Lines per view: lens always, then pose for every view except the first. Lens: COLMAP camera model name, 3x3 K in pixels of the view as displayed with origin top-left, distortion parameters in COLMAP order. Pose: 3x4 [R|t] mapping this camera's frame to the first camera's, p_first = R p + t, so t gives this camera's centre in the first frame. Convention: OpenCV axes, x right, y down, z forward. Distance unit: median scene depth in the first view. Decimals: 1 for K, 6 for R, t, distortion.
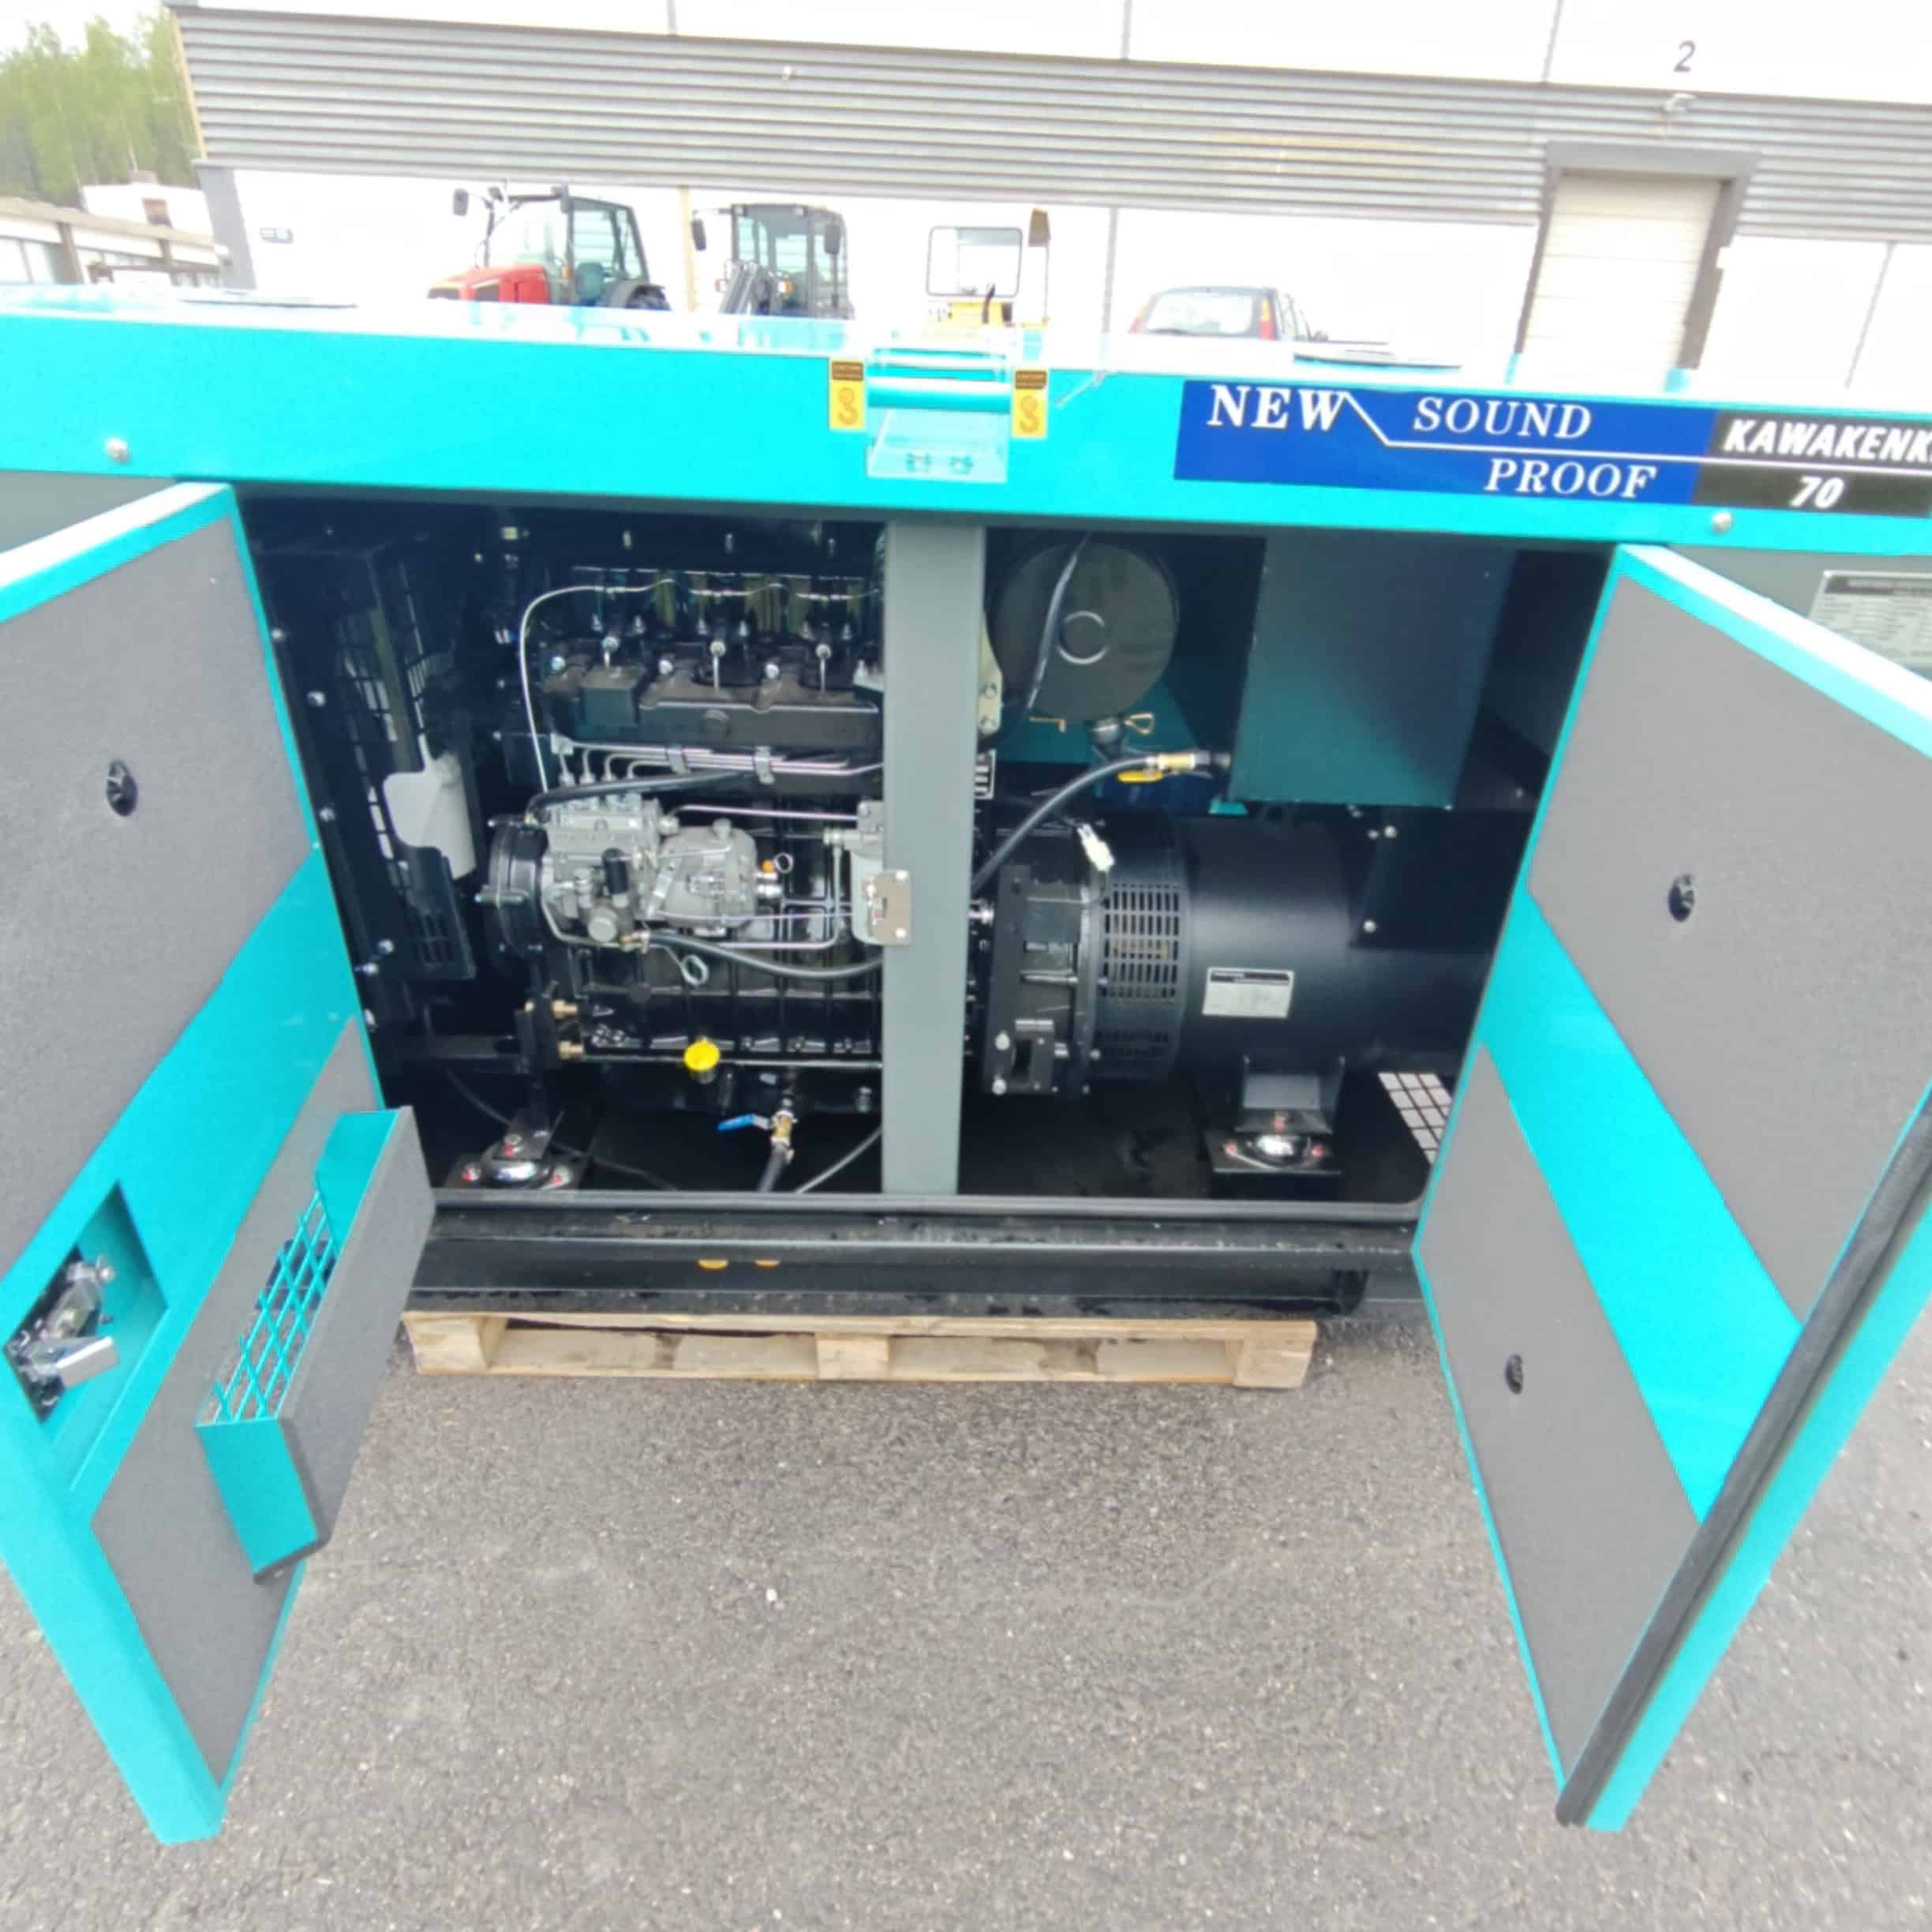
lens RADIAL K [[1206.3, 0, 981.6], [0, 1206.3, 961.1], [0, 0, 1]] dist [-0.005113, 0.003562]
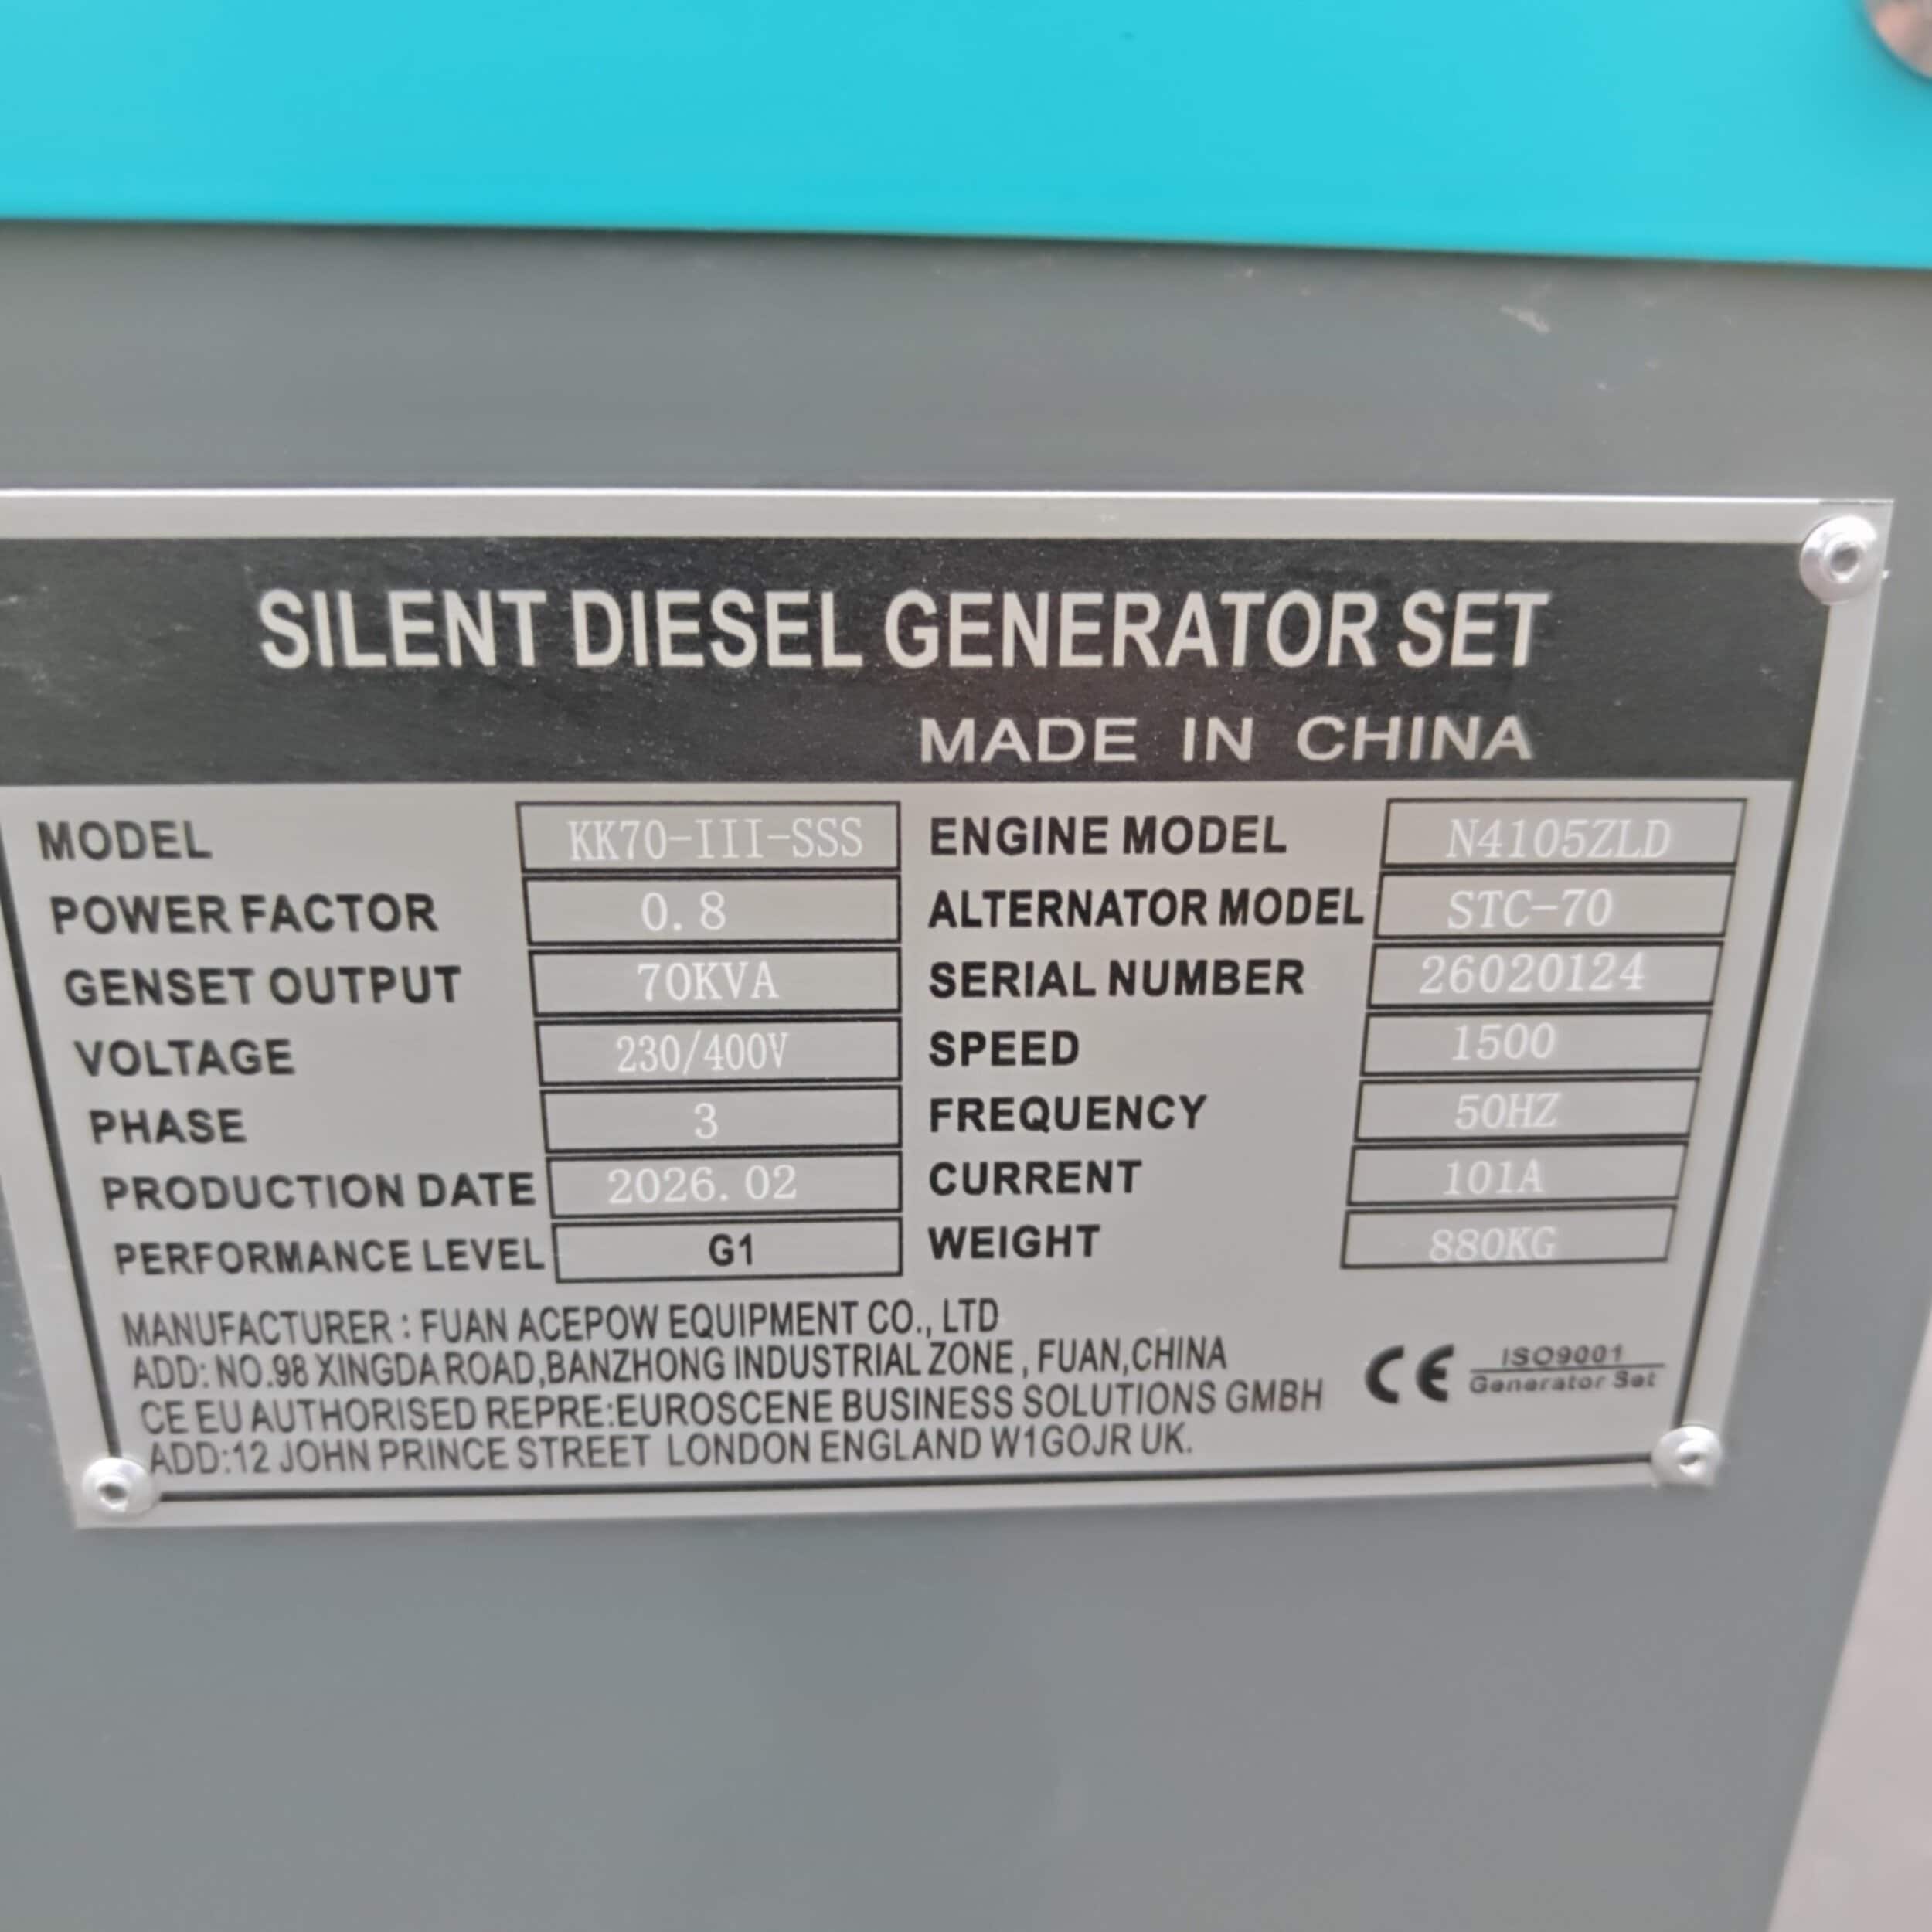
lens RADIAL K [[1769.9, 0, 966.0], [0, 1769.9, 966.0], [0, 0, 1]] dist [0.069289, -0.062062]
pose [[0.999025, -0.038214, 0.022090, 0.595471], [0.040961, 0.989113, -0.141345, -0.215779], [-0.016449, 0.142112, 0.989714, 0.697445]]
